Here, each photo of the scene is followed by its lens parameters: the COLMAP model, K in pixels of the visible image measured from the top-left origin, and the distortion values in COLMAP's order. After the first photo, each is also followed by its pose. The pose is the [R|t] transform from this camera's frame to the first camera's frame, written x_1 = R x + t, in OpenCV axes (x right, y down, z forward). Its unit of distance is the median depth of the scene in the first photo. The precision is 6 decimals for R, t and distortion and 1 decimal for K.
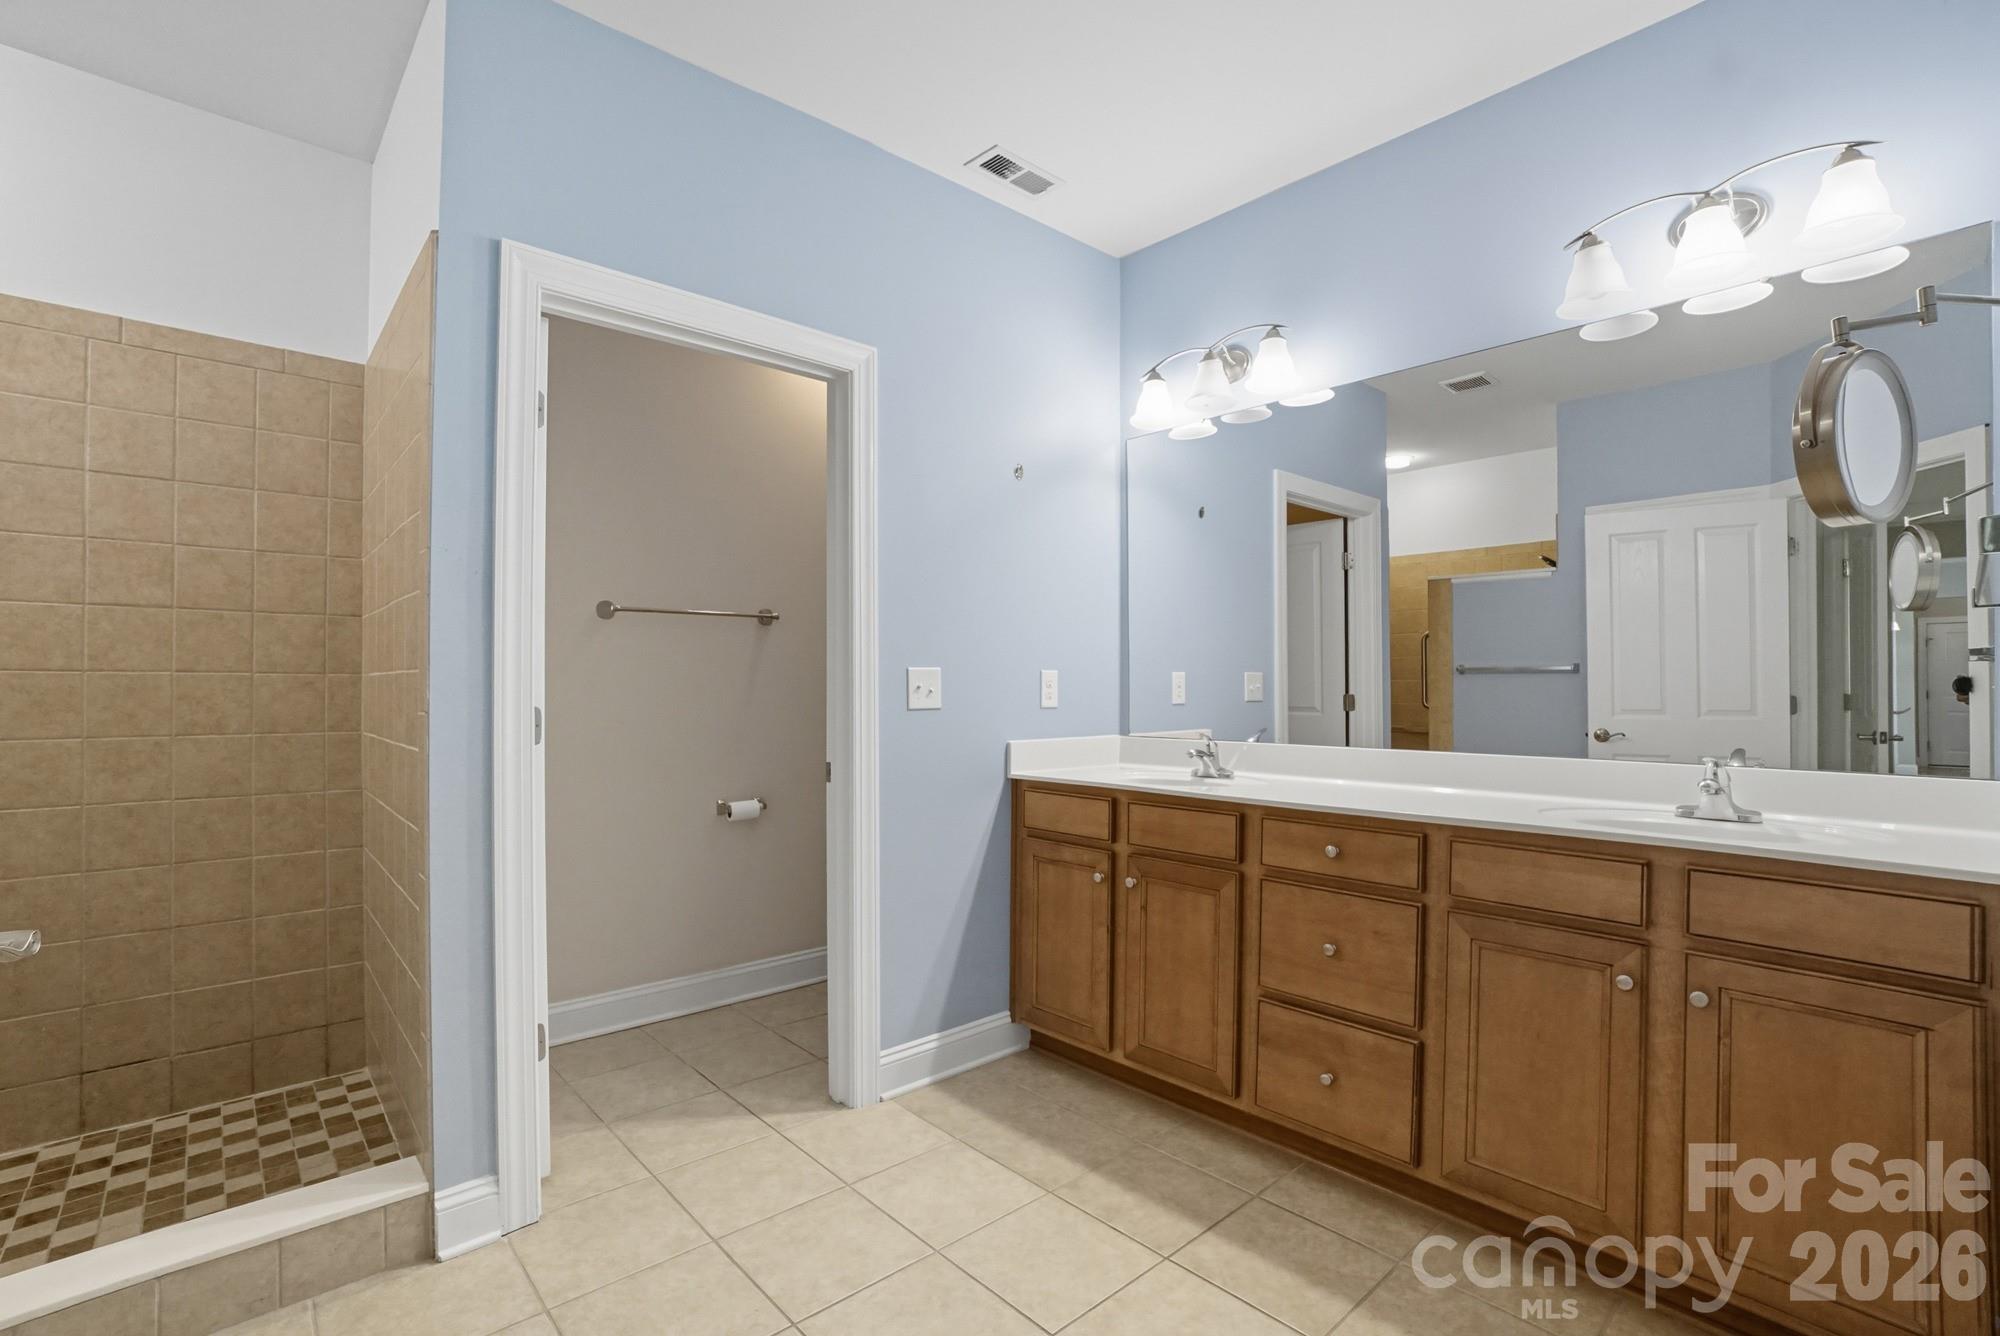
lens RADIAL K [[911.4, 0, 996.2], [0, 911.4, 679.4], [0, 0, 1]] dist [-0.057501, 0.022456]
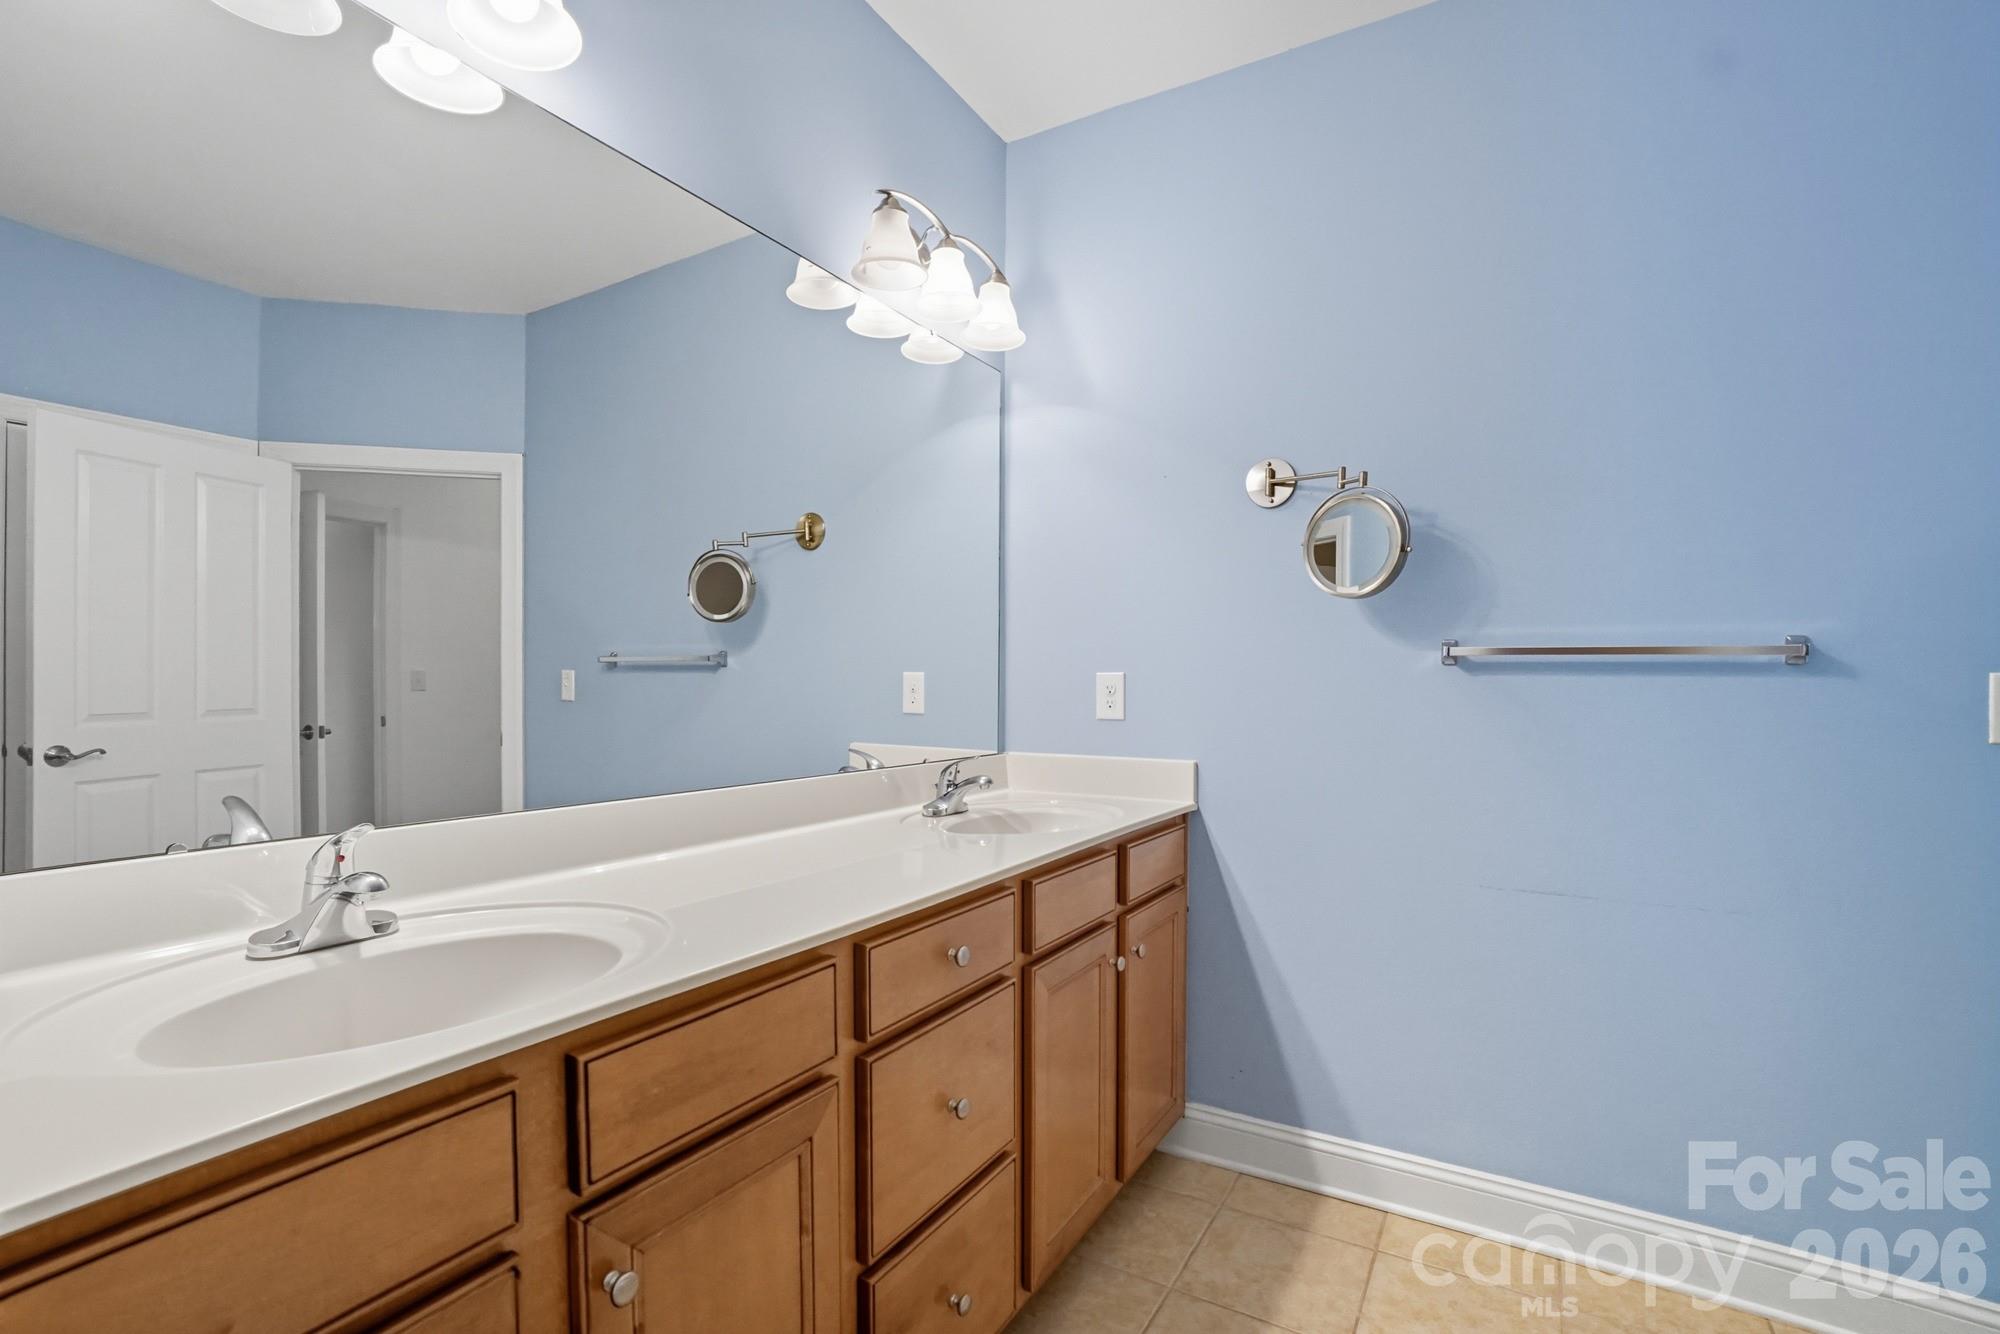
lens RADIAL K [[911.4, 0, 996.2], [0, 911.4, 678.4], [0, 0, 1]] dist [-0.057501, 0.022456]
pose [[-0.300009, 0.002173, 0.953934, -0.191489], [-0.016034, 0.999845, -0.007321, 0.003010], [-0.953802, -0.017491, -0.299928, 0.936147]]
